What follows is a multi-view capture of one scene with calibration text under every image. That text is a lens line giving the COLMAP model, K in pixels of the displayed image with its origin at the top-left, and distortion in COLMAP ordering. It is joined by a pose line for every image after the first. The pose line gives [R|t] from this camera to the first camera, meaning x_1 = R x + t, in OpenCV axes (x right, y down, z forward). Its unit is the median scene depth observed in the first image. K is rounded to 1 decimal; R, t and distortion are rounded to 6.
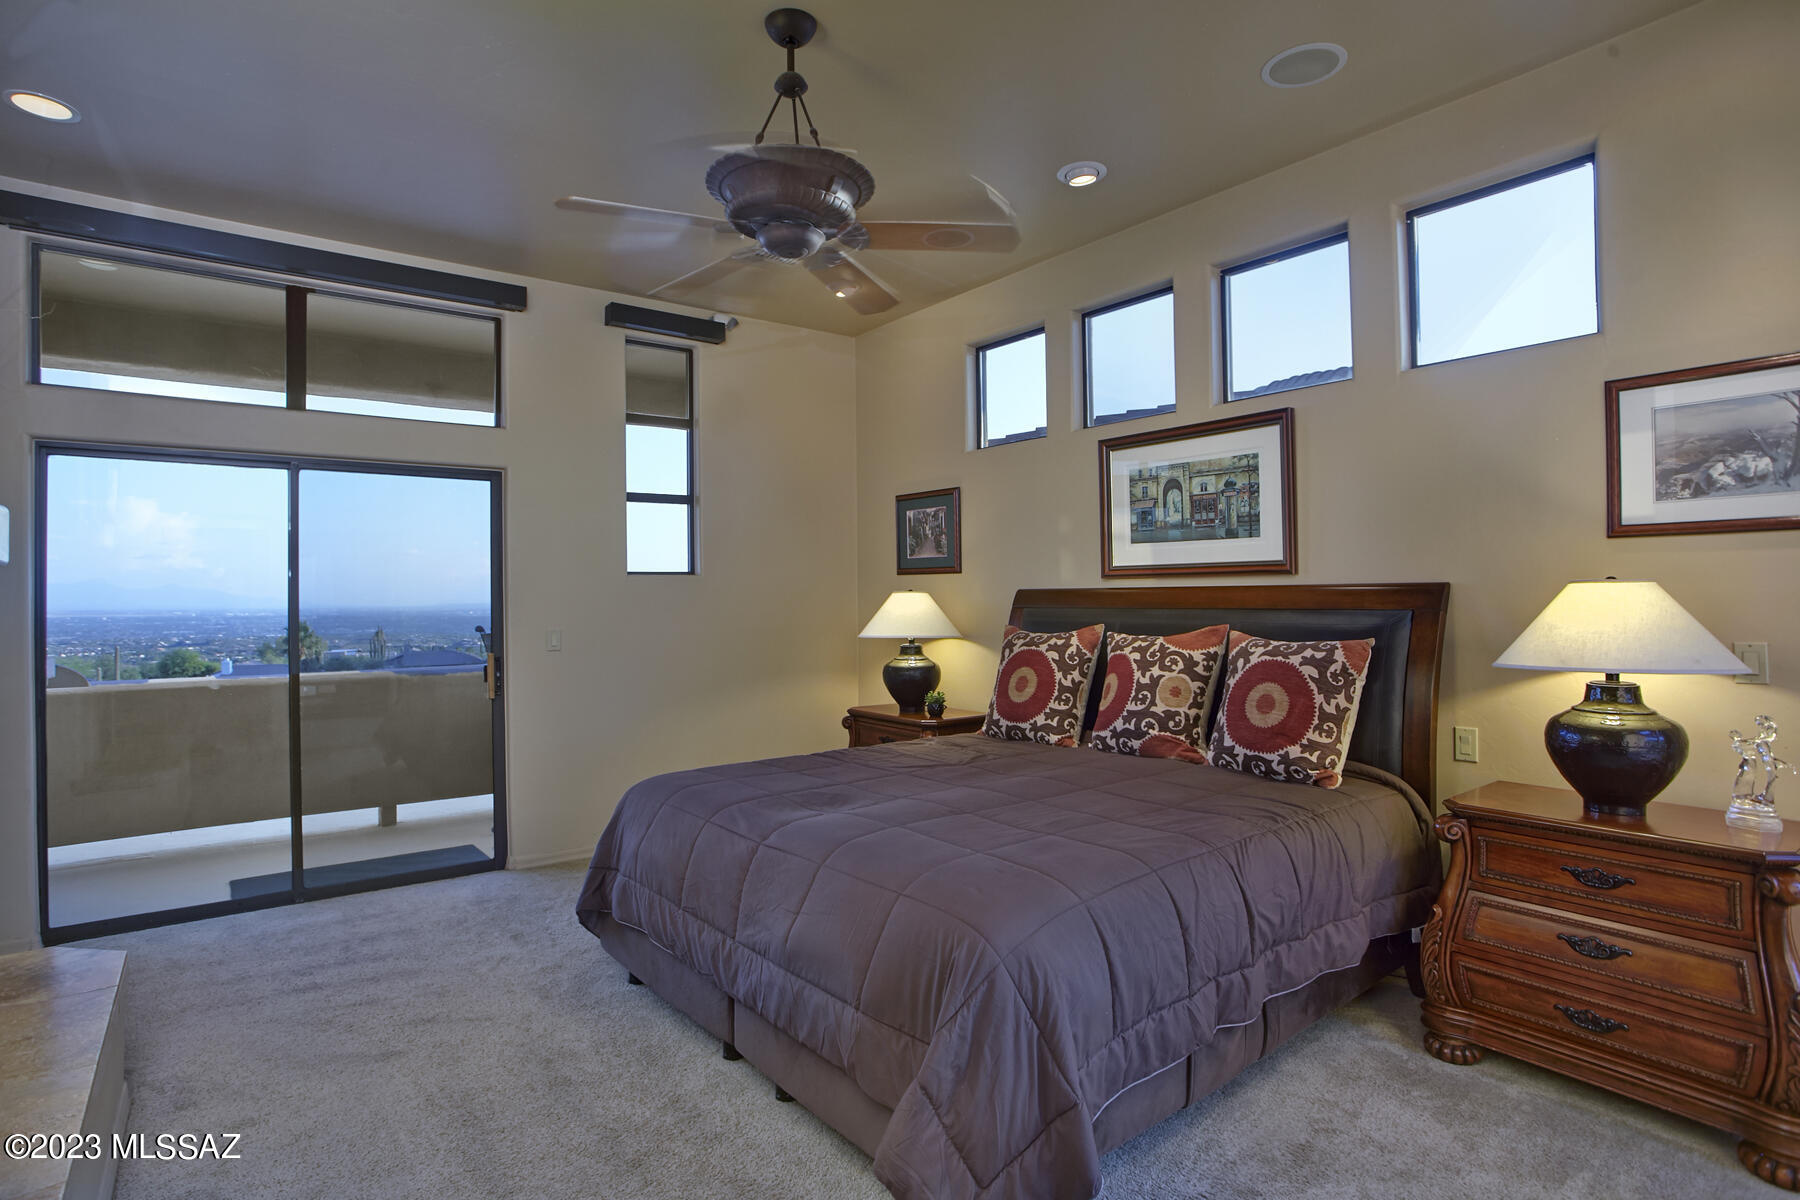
lens RADIAL K [[996.0, 0, 897.6], [0, 996.0, 576.8], [0, 0, 1]] dist [0.051350, 0.000489]
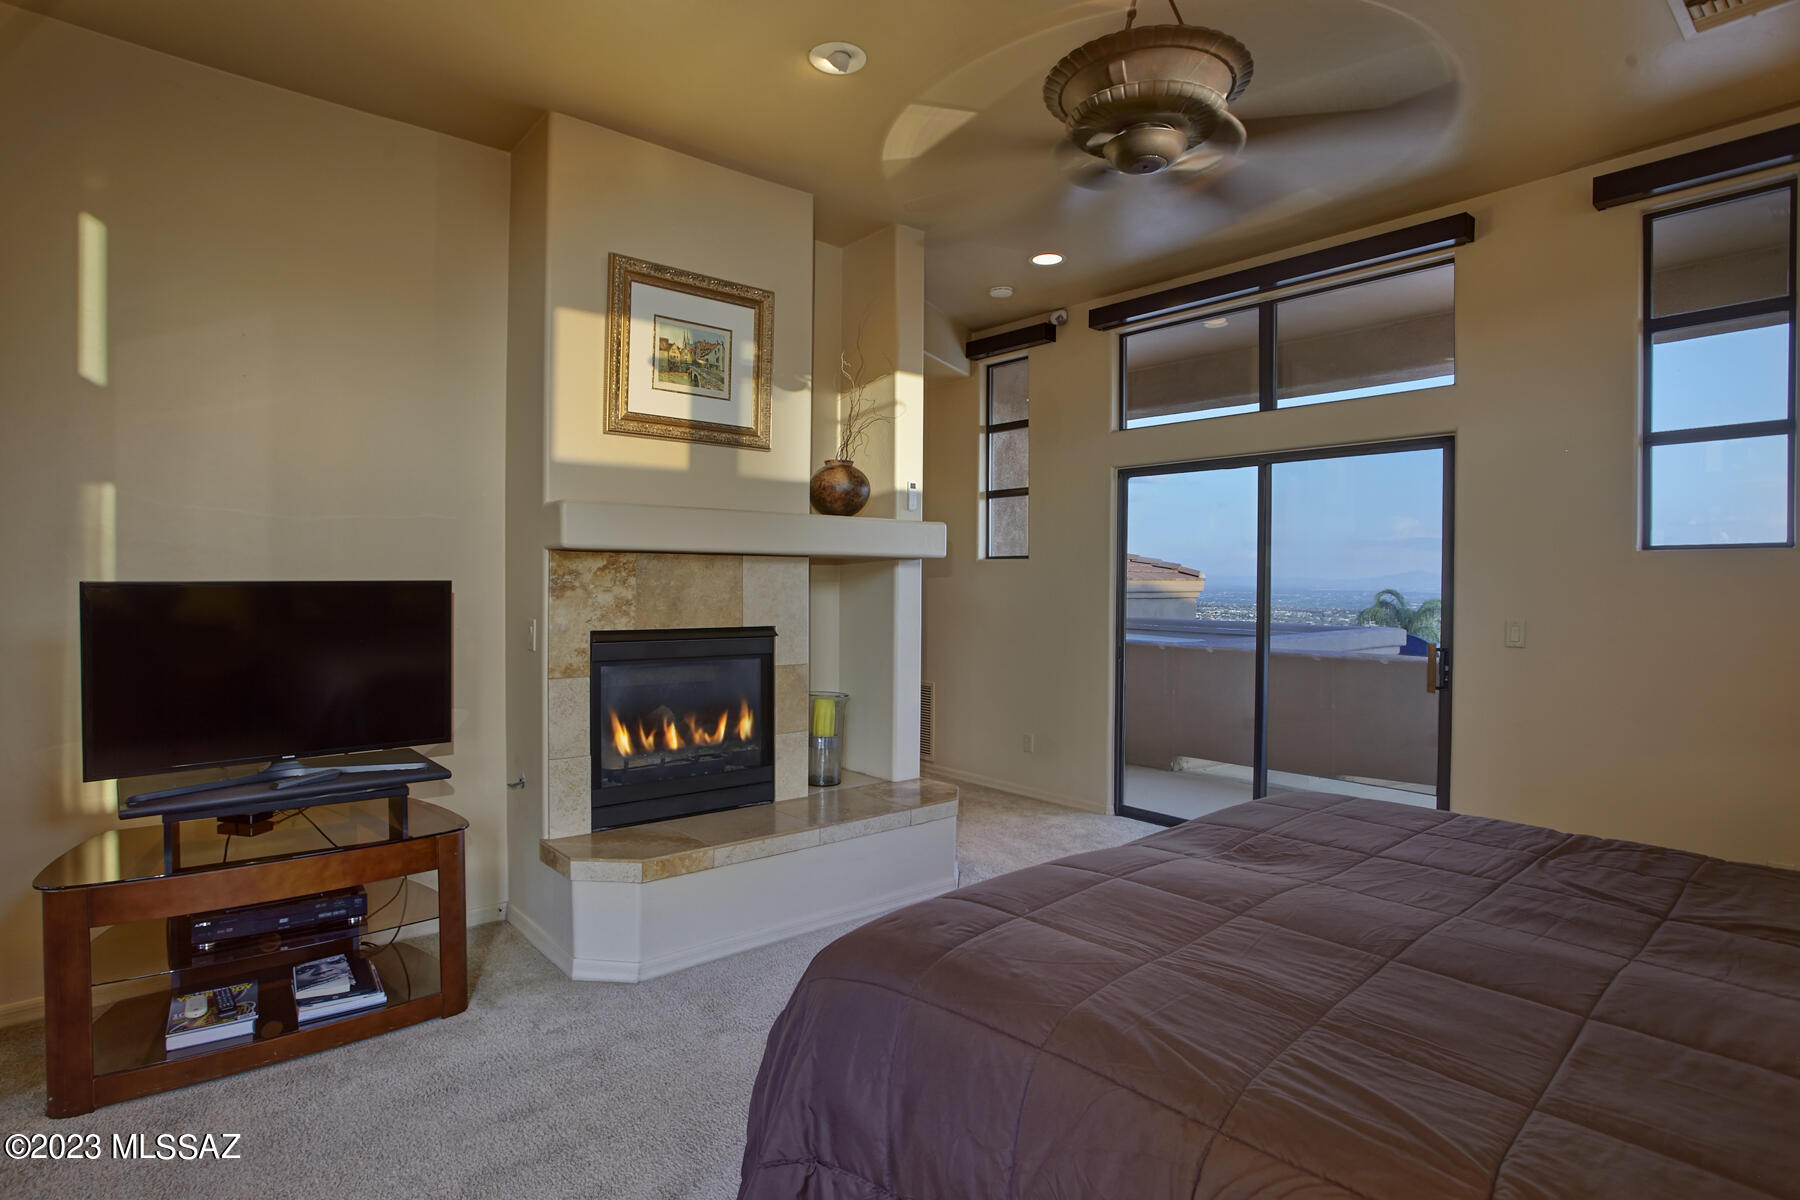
lens RADIAL K [[996.0, 0, 897.6], [0, 996.0, 576.8], [0, 0, 1]] dist [0.051350, 0.000489]
pose [[0.053668, 0.012352, -0.998482, 0.458977], [0.017088, 0.999766, 0.013286, -0.001988], [0.998413, -0.017775, 0.053444, 0.471134]]
